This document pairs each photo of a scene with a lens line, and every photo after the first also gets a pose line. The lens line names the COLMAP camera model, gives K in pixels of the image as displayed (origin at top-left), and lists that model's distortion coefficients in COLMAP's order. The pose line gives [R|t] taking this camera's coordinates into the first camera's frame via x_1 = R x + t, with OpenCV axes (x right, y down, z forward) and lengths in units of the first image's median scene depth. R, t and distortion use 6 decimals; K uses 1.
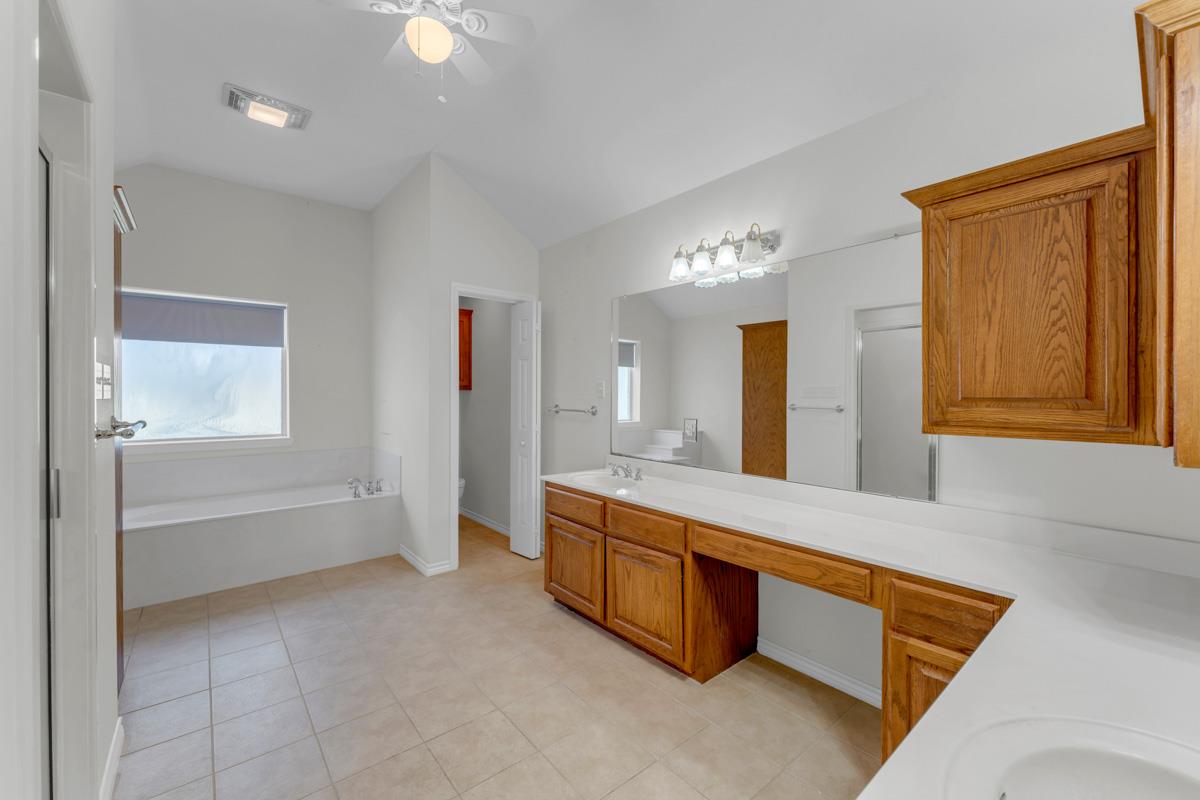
lens RADIAL K [[479.6, 0, 601.1], [0, 479.6, 395.3], [0, 0, 1]] dist [0.000743, 0.000252]
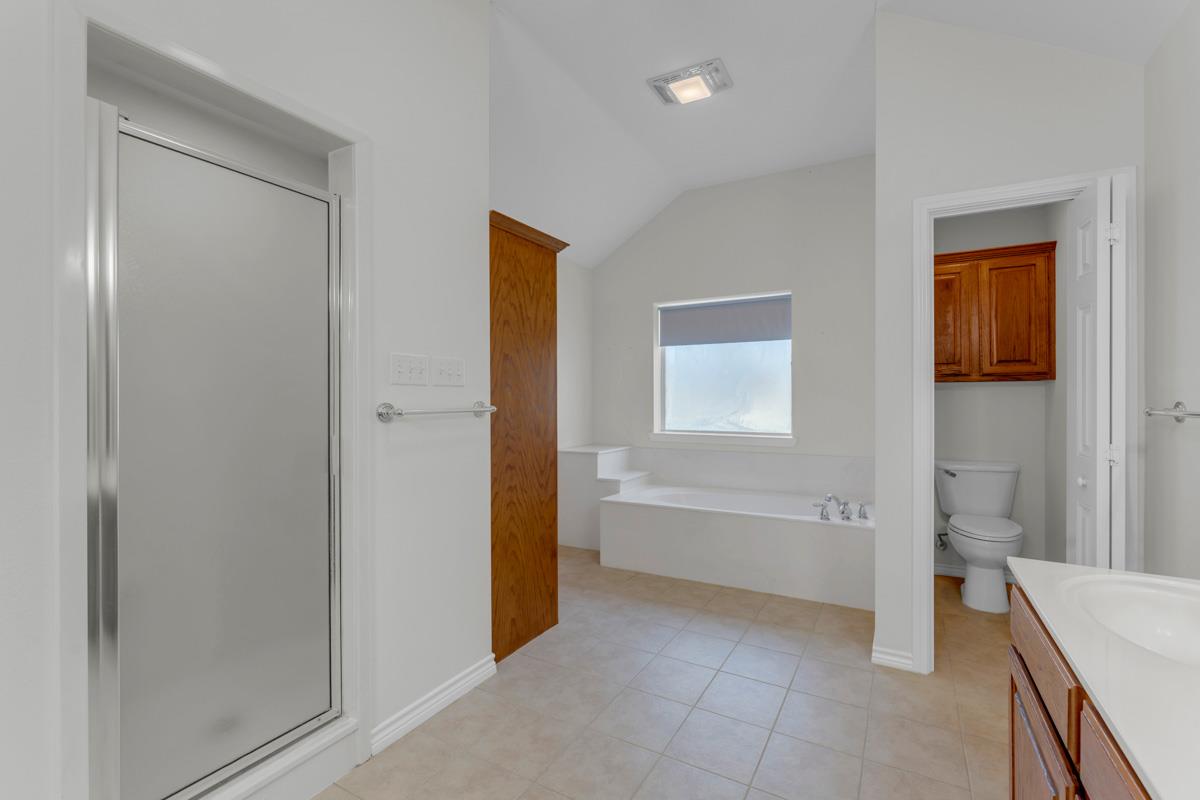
lens RADIAL K [[508.1, 0, 636.9], [0, 508.1, 399.5], [0, 0, 1]] dist [0.000464, -0.000056]
pose [[0.380326, -0.001256, -0.924852, 0.142037], [0.000994, 0.999999, -0.000949, 0.017700], [0.924852, -0.000559, 0.380327, 0.401318]]
